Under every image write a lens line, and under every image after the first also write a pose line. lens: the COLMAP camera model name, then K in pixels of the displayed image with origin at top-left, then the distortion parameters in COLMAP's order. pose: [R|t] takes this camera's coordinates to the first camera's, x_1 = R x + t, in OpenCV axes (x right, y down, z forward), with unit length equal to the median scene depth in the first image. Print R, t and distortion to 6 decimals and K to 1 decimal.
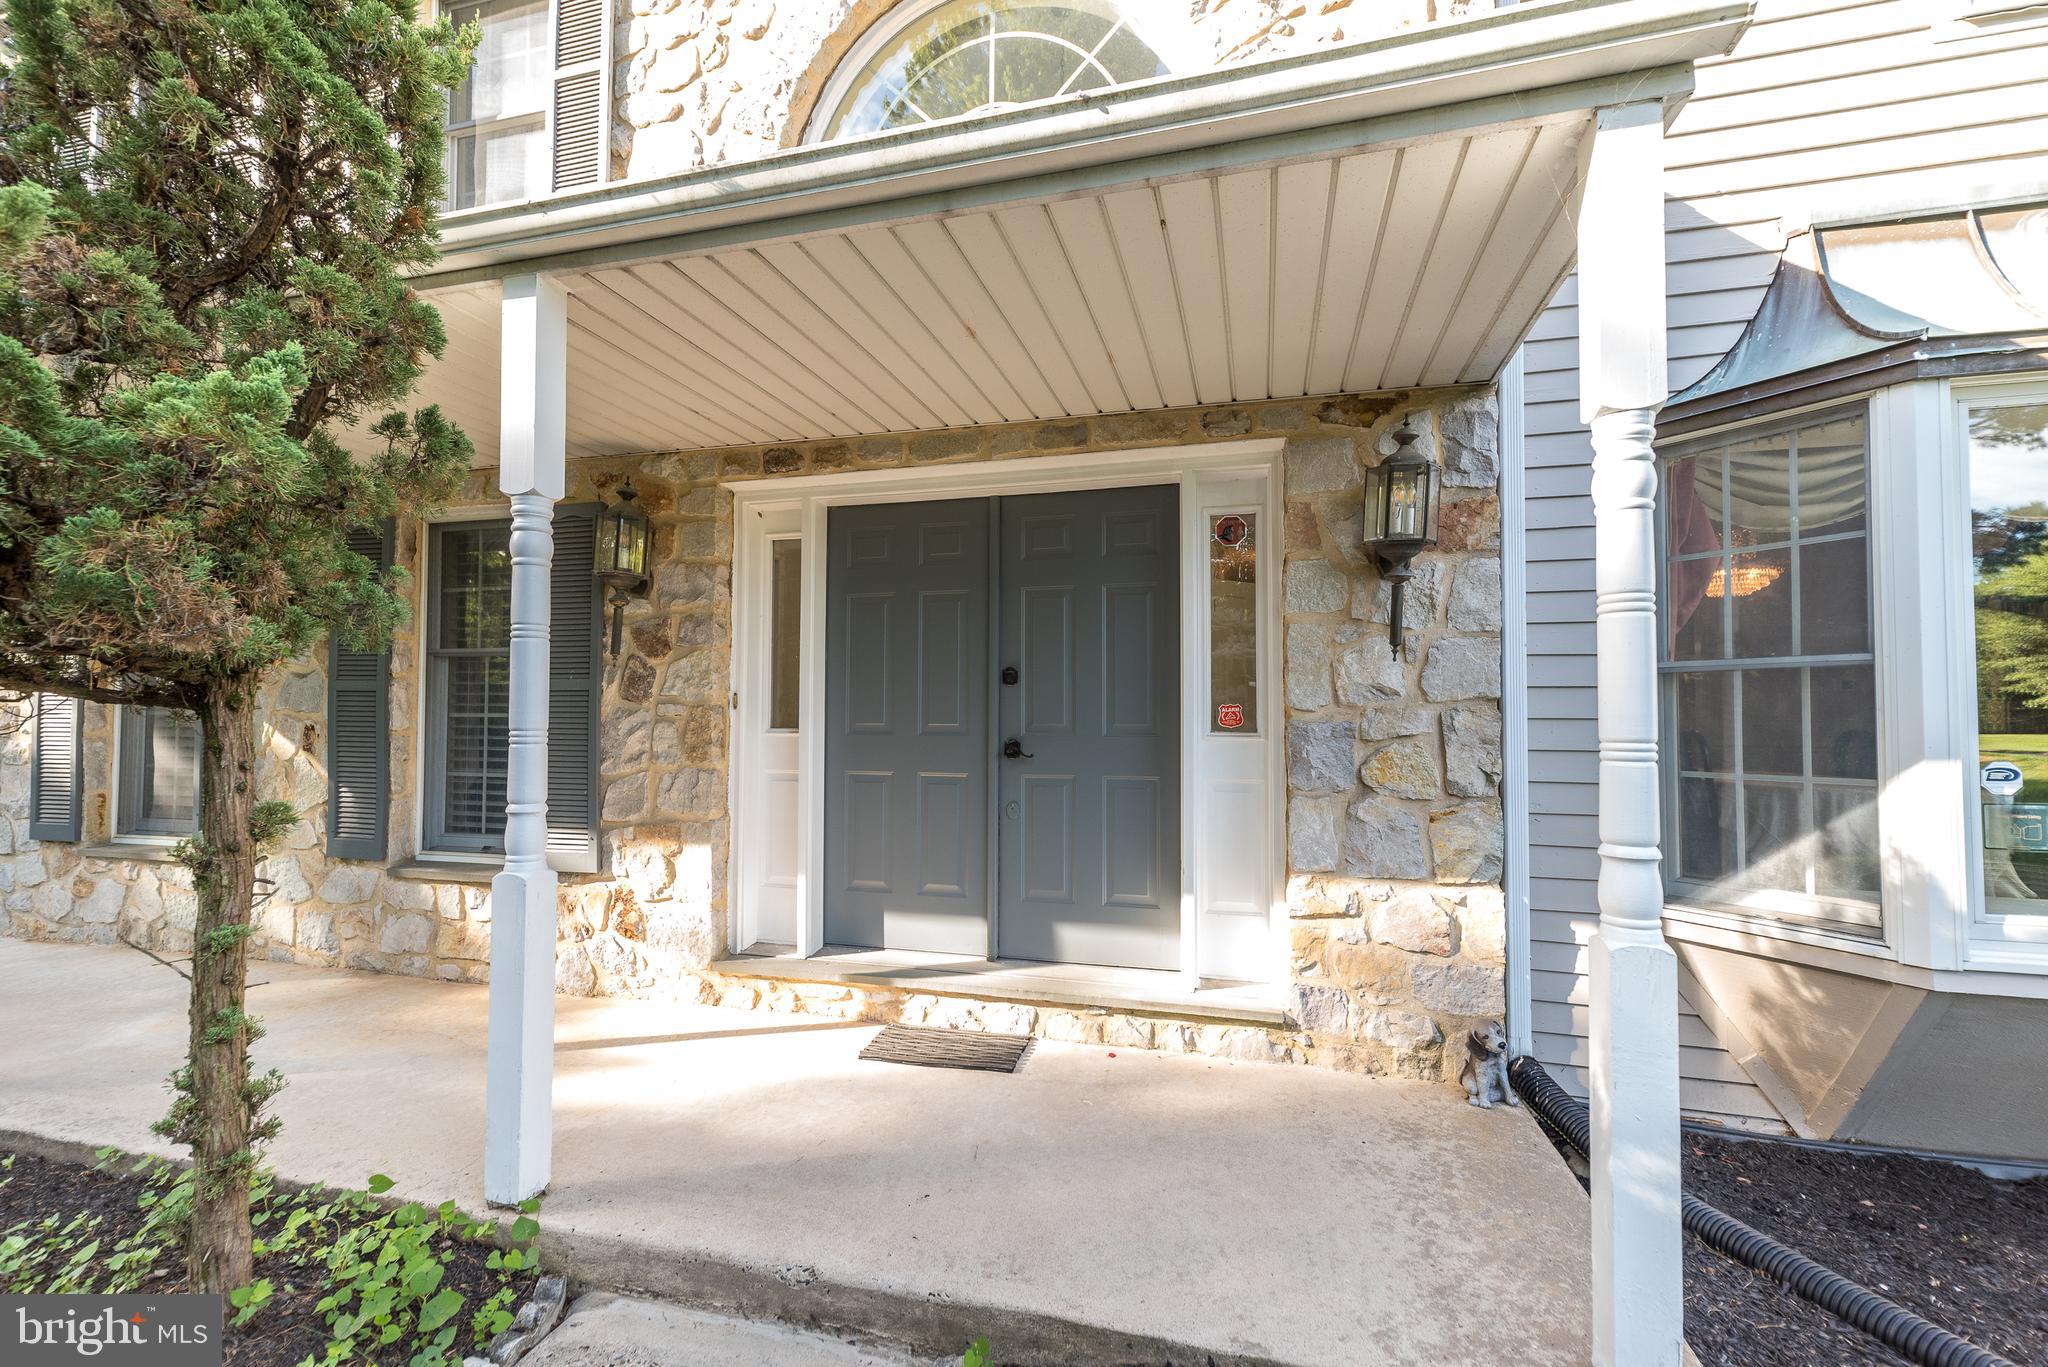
lens RADIAL K [[900.8, 0, 1025.1], [0, 900.8, 689.4], [0, 0, 1]] dist [0.001679, 0.001159]
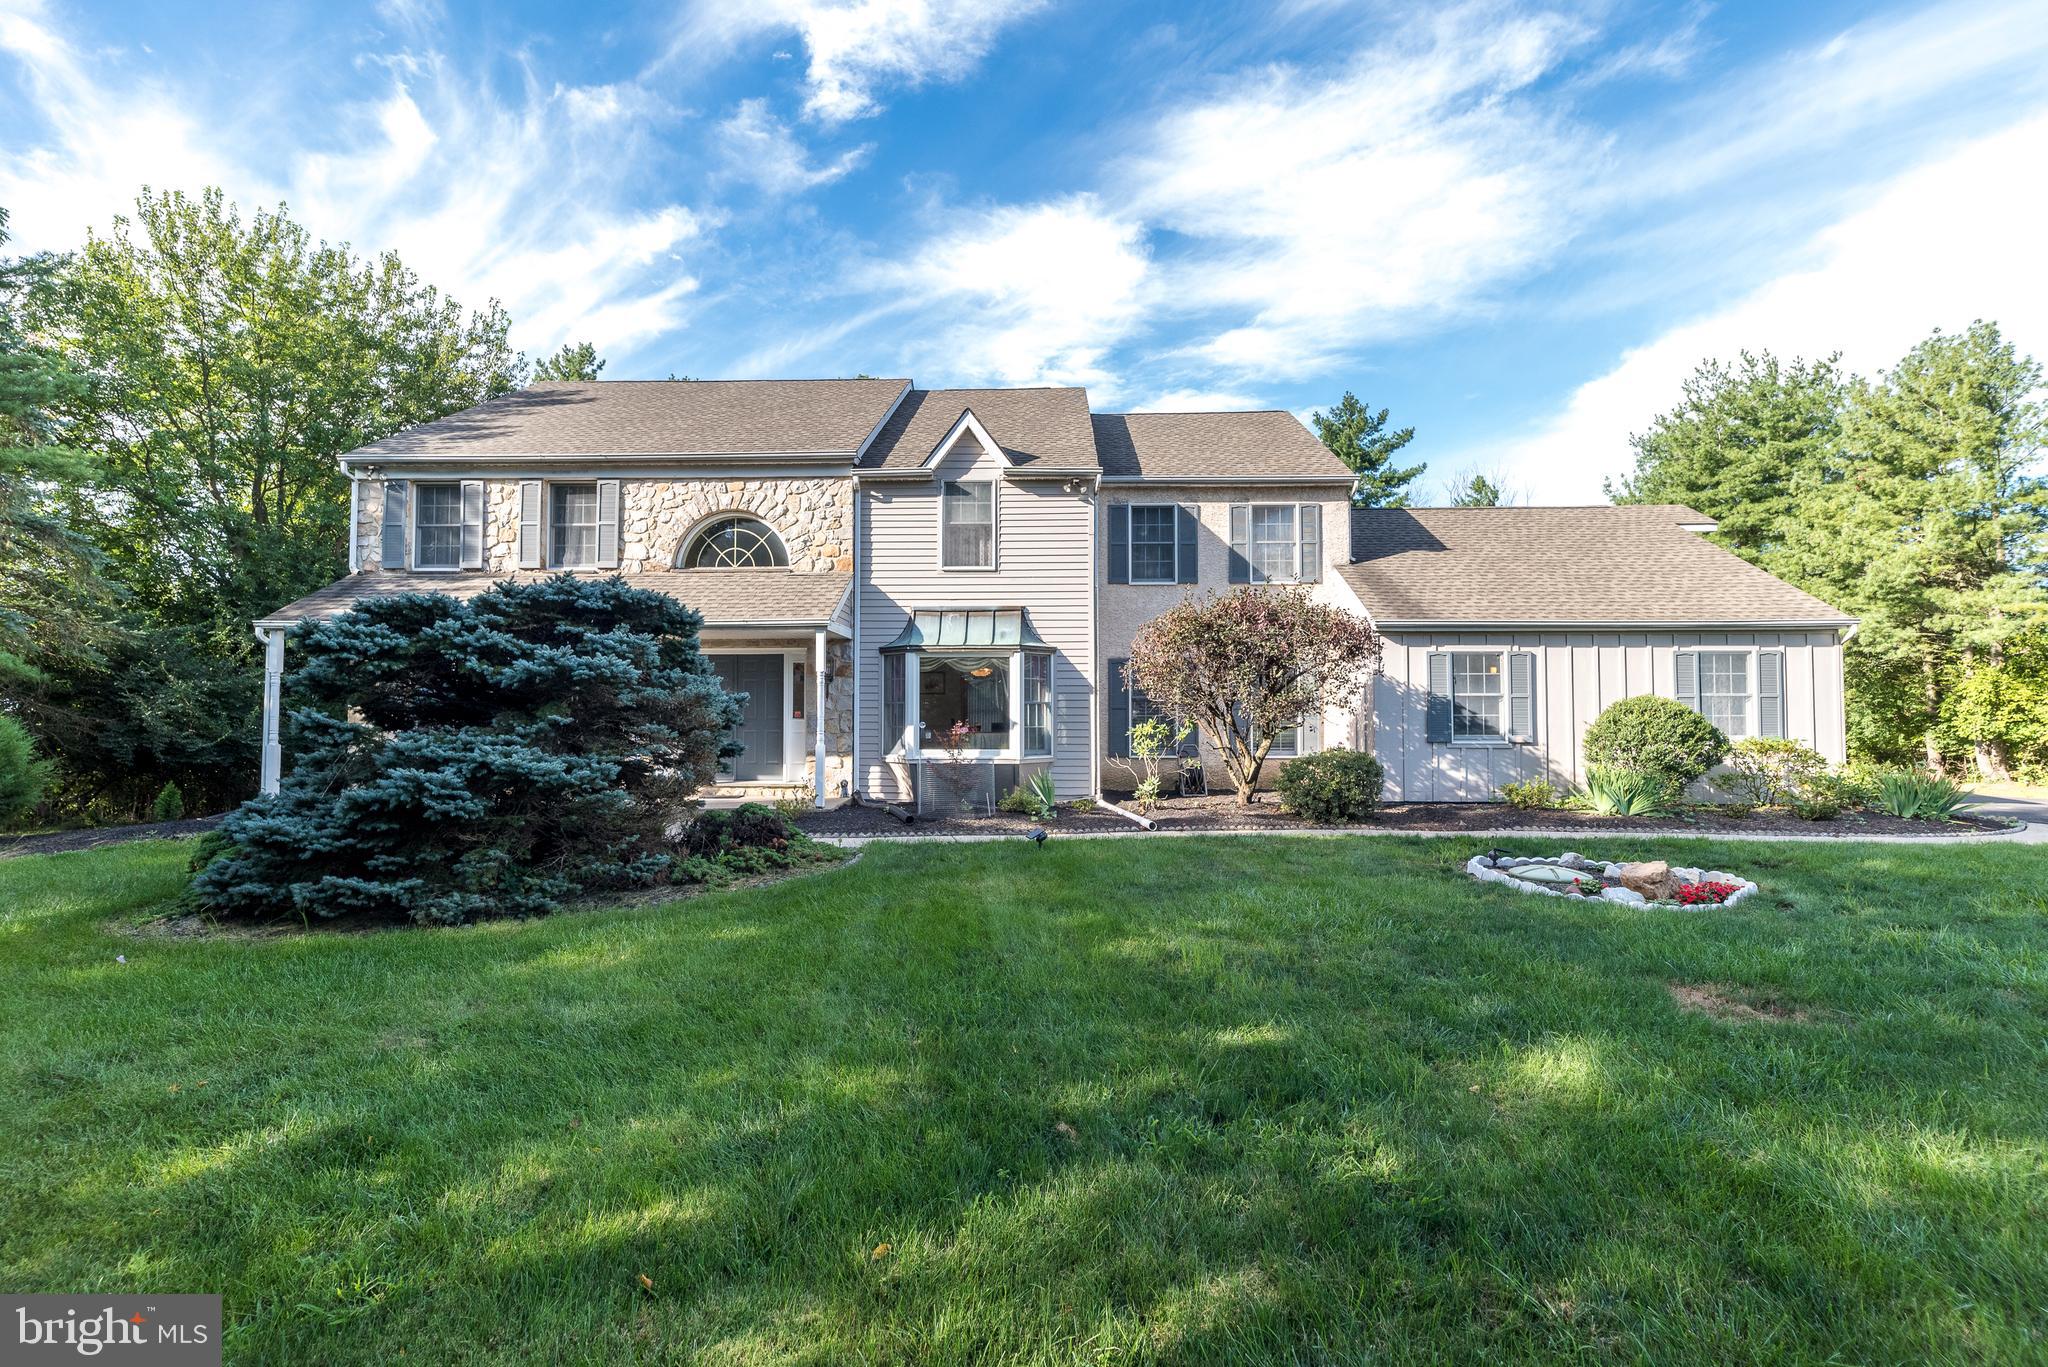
lens RADIAL K [[900.8, 0, 1025.7], [0, 900.8, 737.3], [0, 0, 1]] dist [0.001679, 0.001159]
pose [[0.967992, -0.007122, 0.250881, 0.168202], [-0.004440, 0.998955, 0.045491, -0.052069], [-0.250943, -0.045149, 0.966948, -2.737127]]
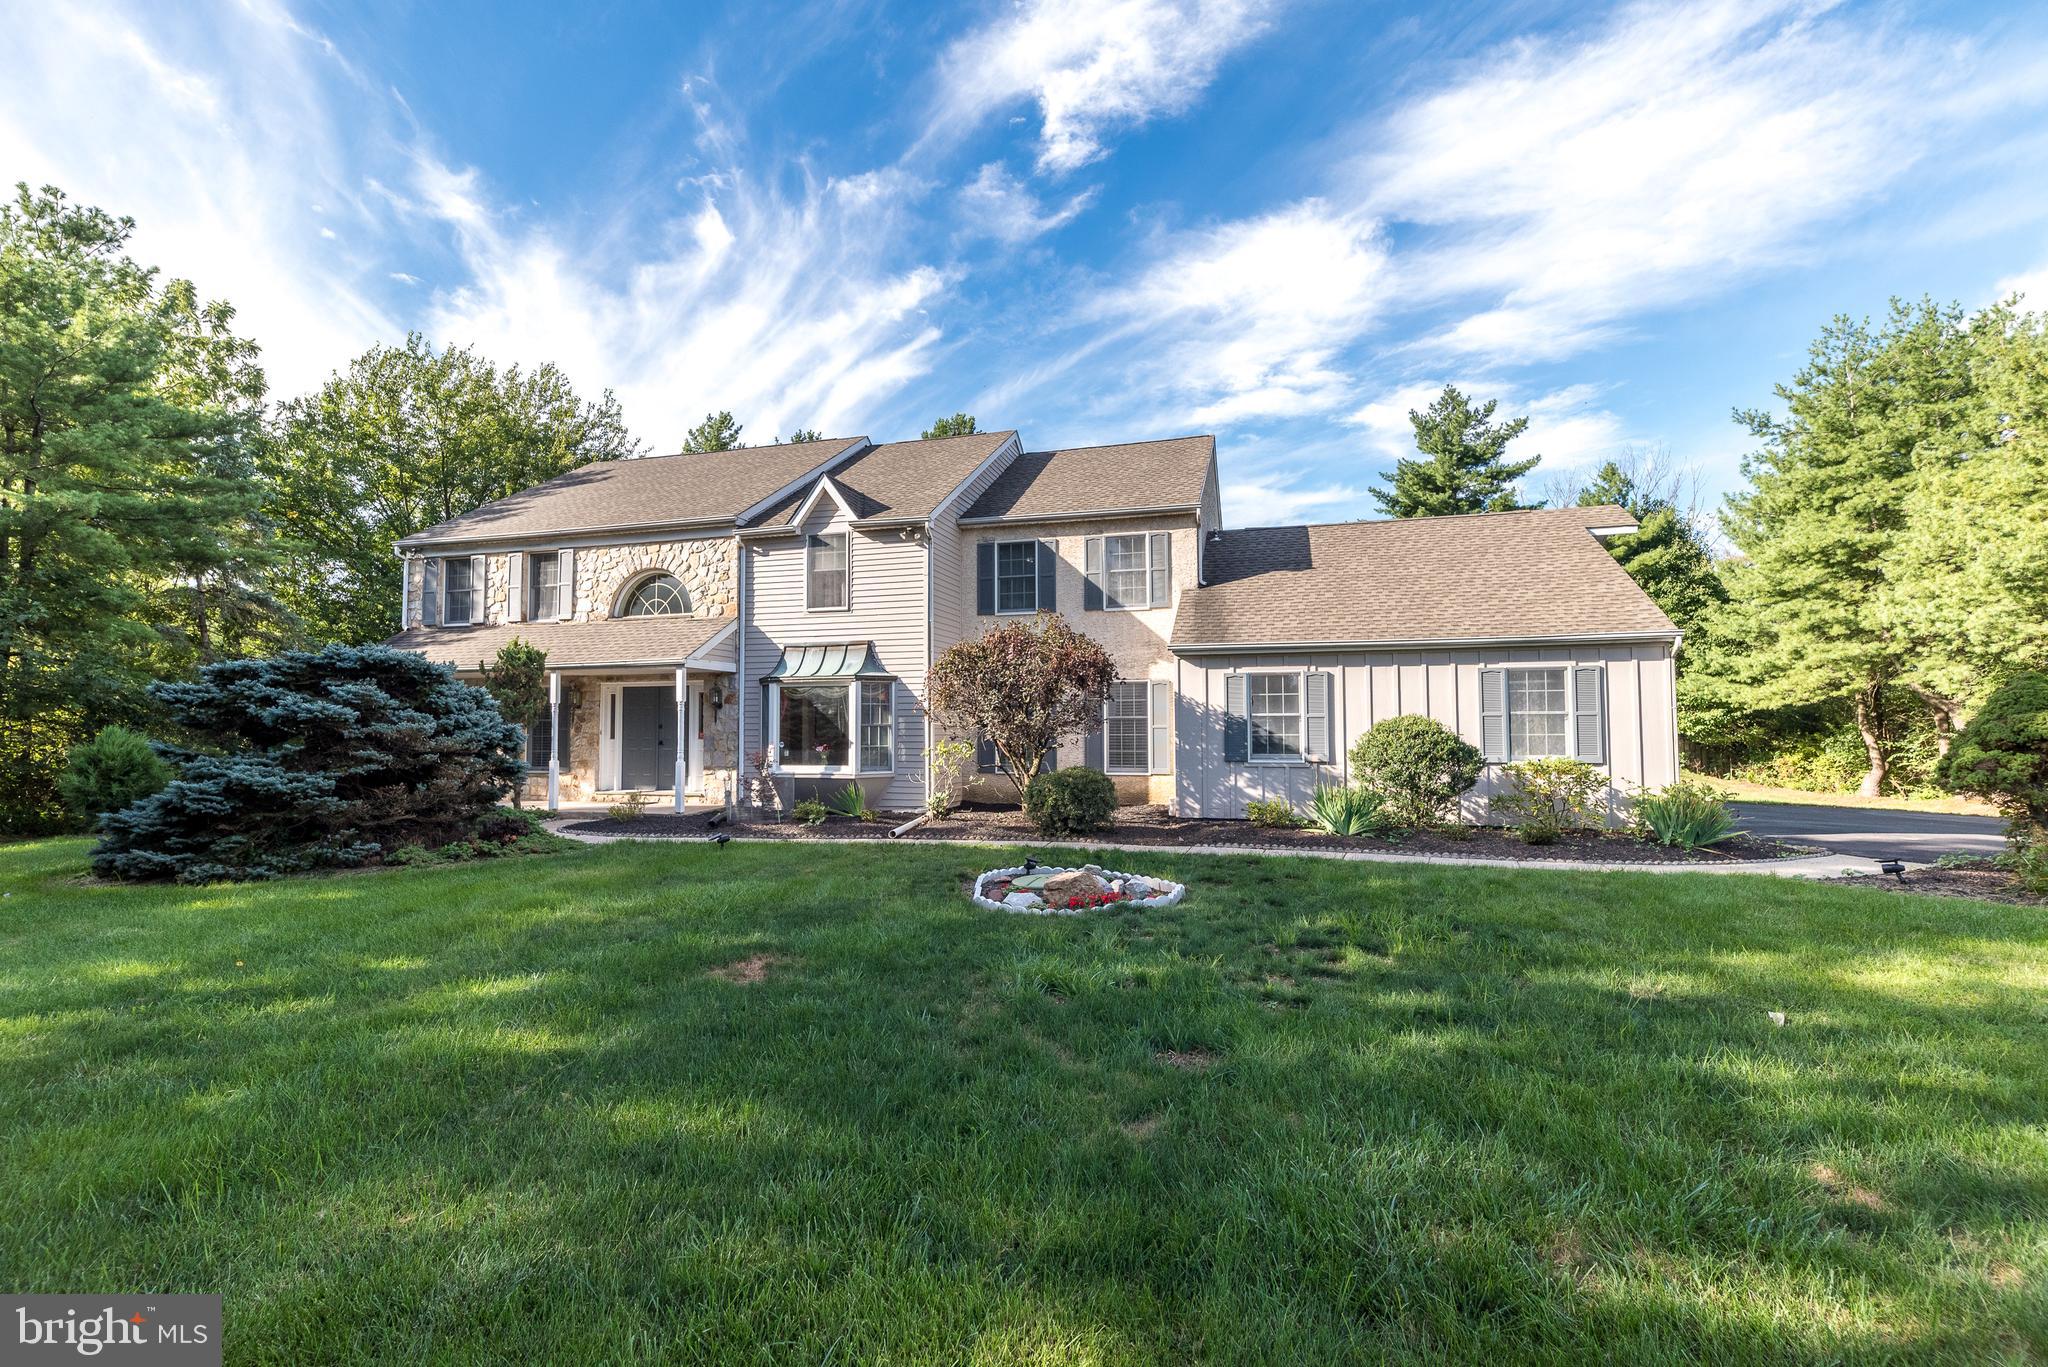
lens RADIAL K [[900.8, 0, 1042.8], [0, 900.8, 691.6], [0, 0, 1]] dist [0.001679, 0.001159]
pose [[0.999984, -0.005551, 0.000516, 1.785746], [0.005558, 0.999850, -0.016400, -0.101019], [-0.000425, 0.016403, 0.999865, -3.300858]]
